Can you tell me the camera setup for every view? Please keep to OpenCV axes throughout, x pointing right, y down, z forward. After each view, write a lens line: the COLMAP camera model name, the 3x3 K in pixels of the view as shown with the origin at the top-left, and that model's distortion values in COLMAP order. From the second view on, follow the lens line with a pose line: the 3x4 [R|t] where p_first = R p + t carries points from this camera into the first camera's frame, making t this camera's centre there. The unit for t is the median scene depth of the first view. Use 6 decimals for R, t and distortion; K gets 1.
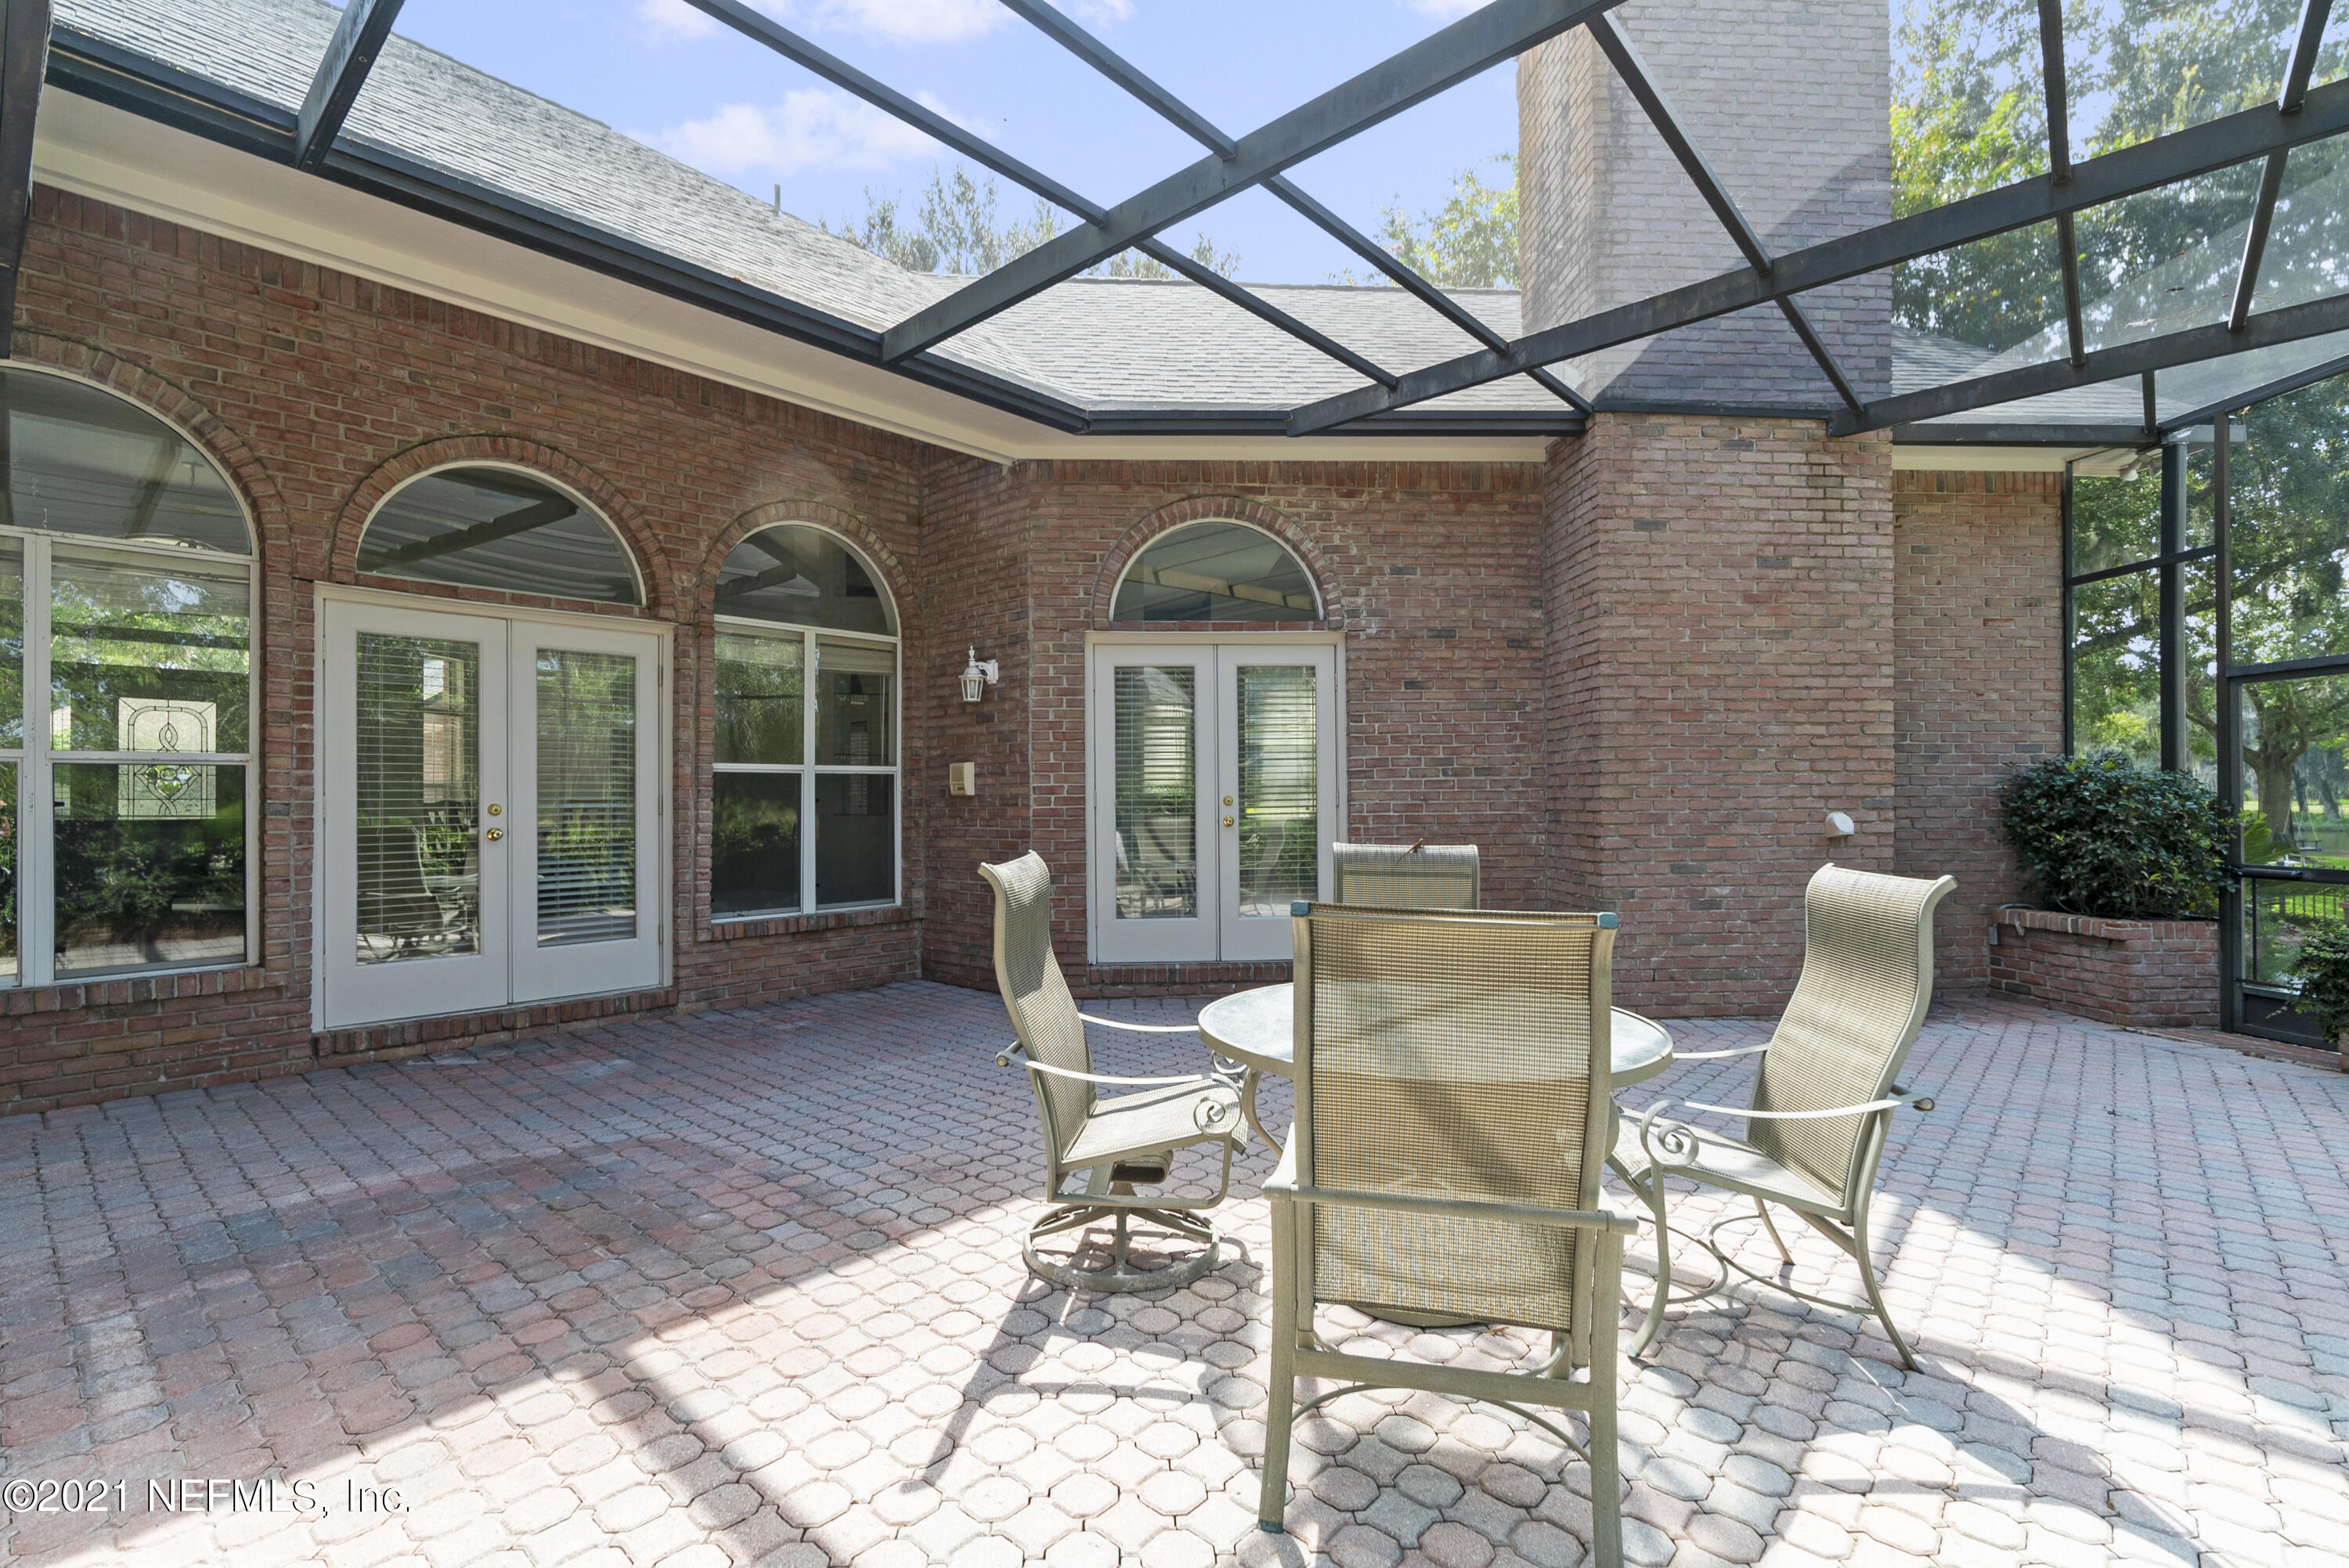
lens RADIAL K [[1085.6, 0, 1171.9], [0, 1085.6, 800.4], [0, 0, 1]] dist [-0.002754, 0.001683]
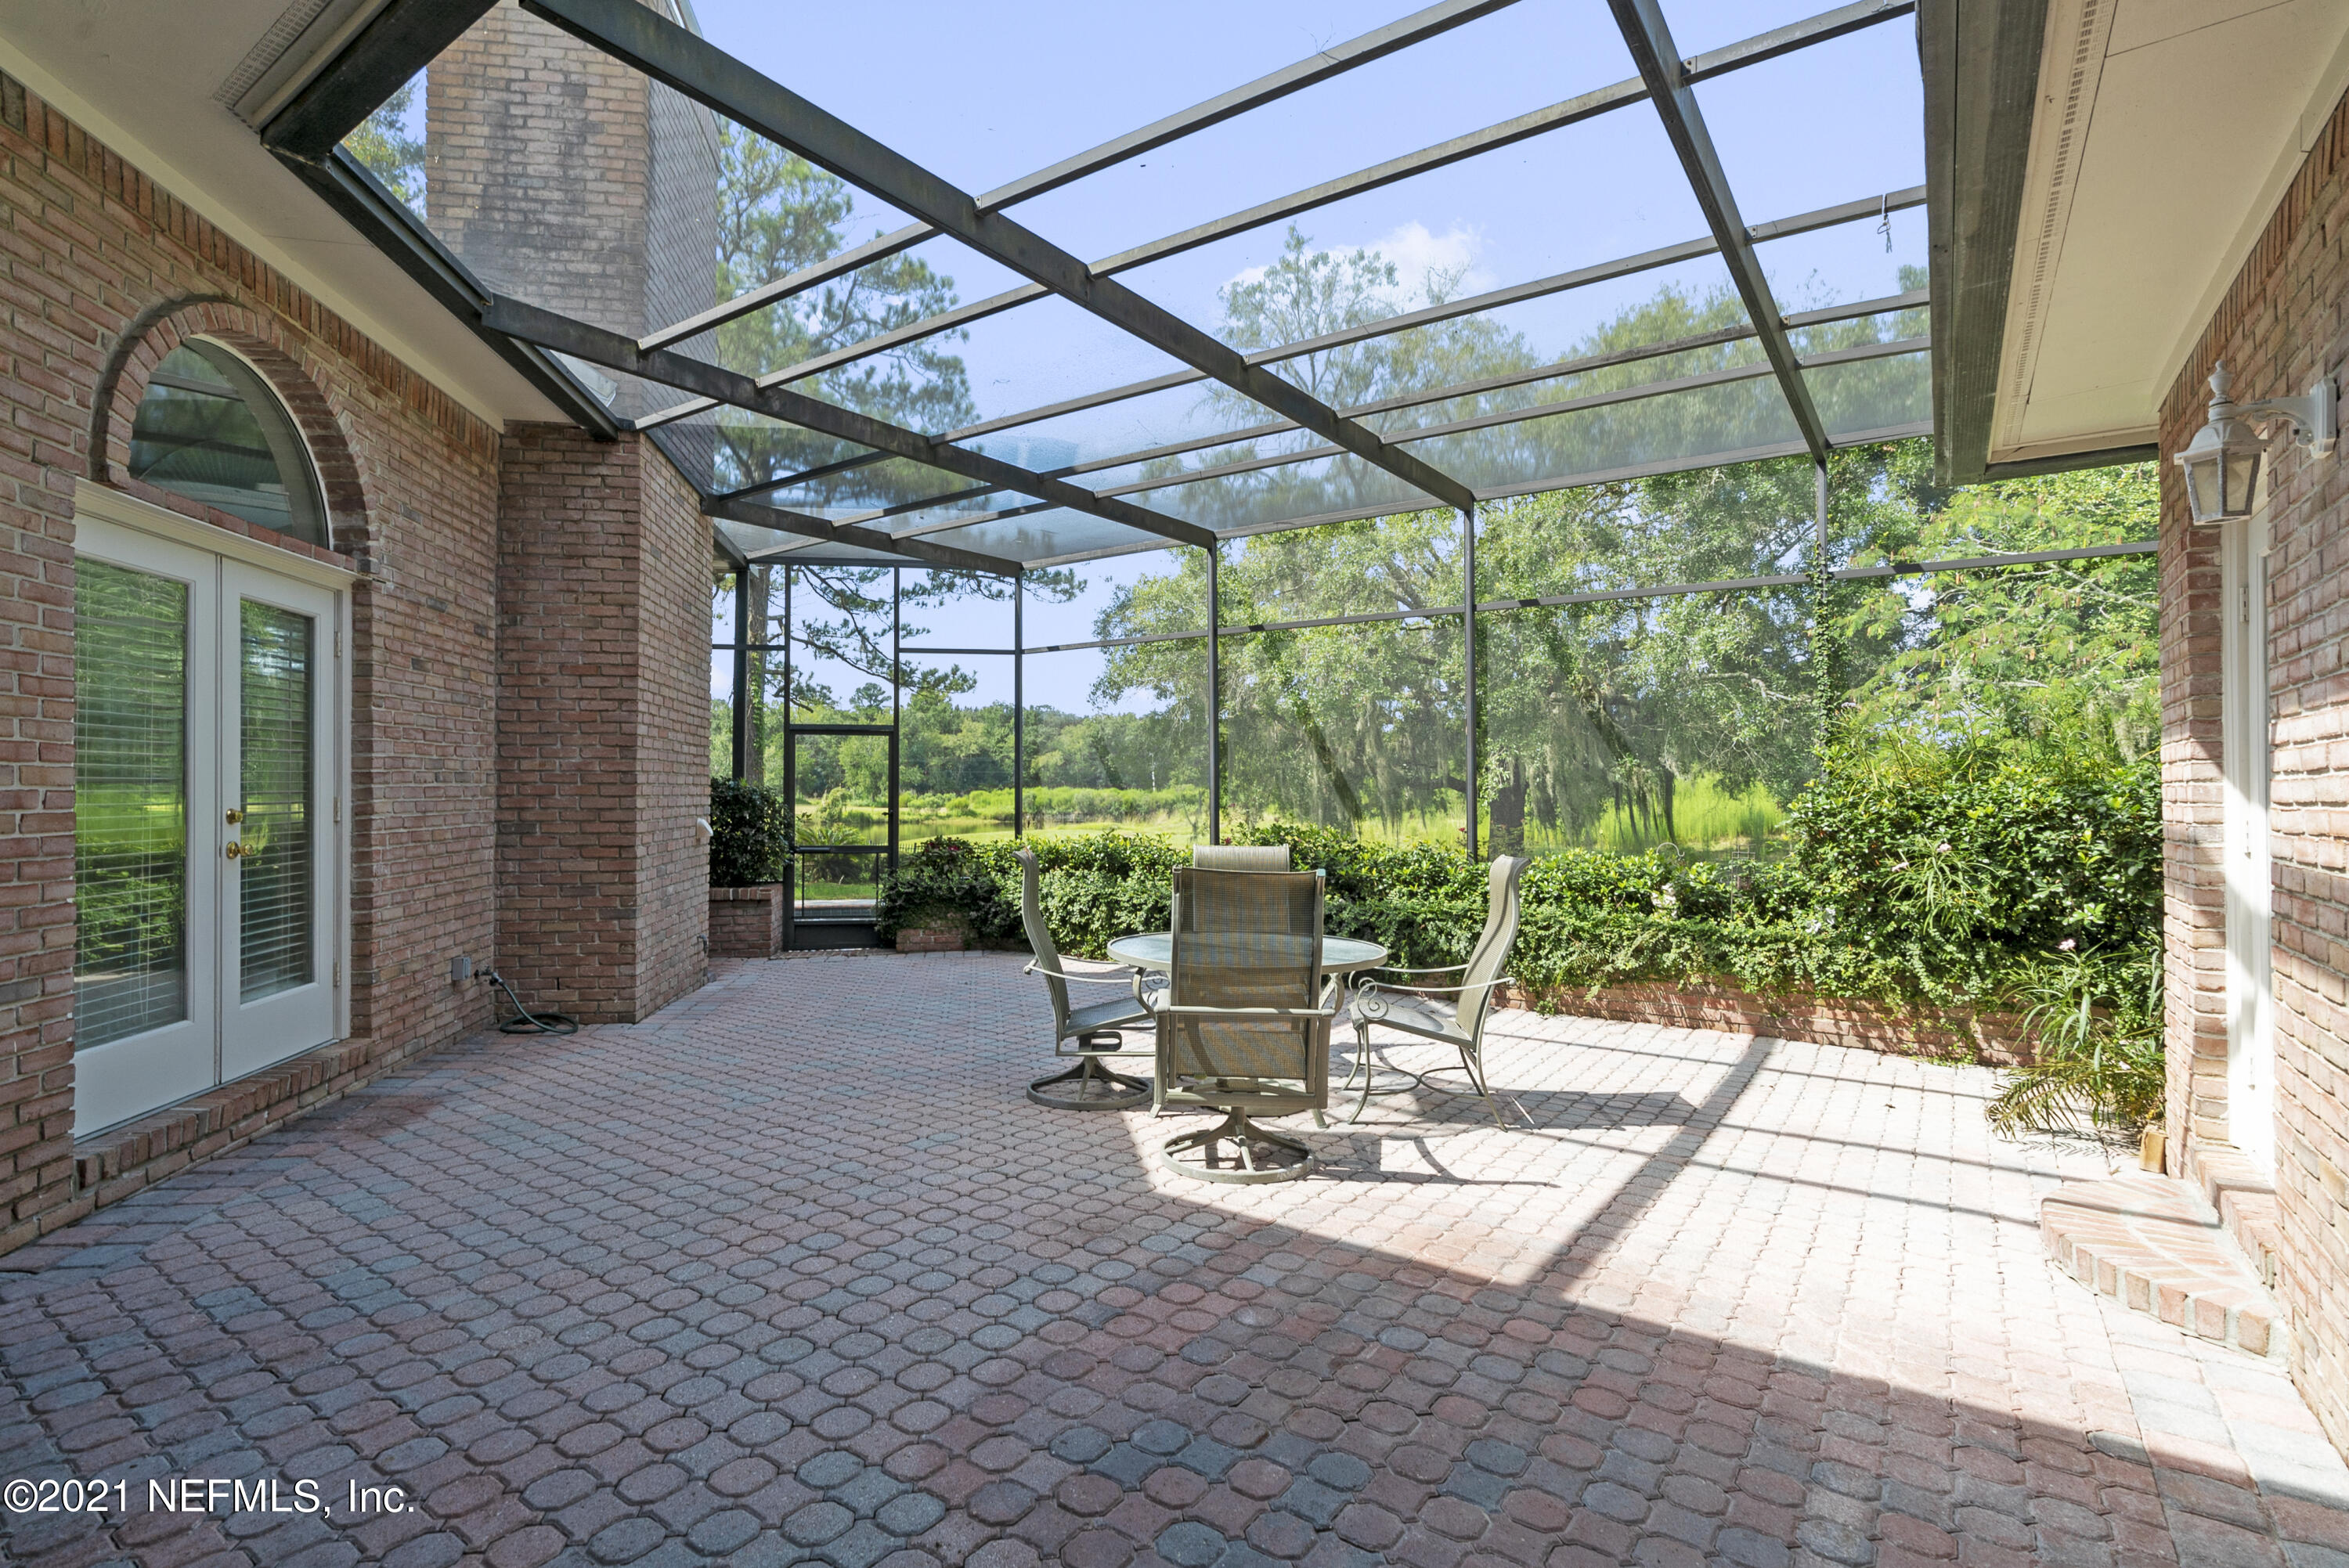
lens RADIAL K [[1085.6, 0, 1156.2], [0, 1085.6, 787.7], [0, 0, 1]] dist [-0.002754, 0.001683]
pose [[-0.093482, 0.011524, 0.995554, -1.025960], [-0.000777, 0.999932, -0.011648, -0.014623], [-0.995621, -0.001862, -0.093466, 0.934532]]
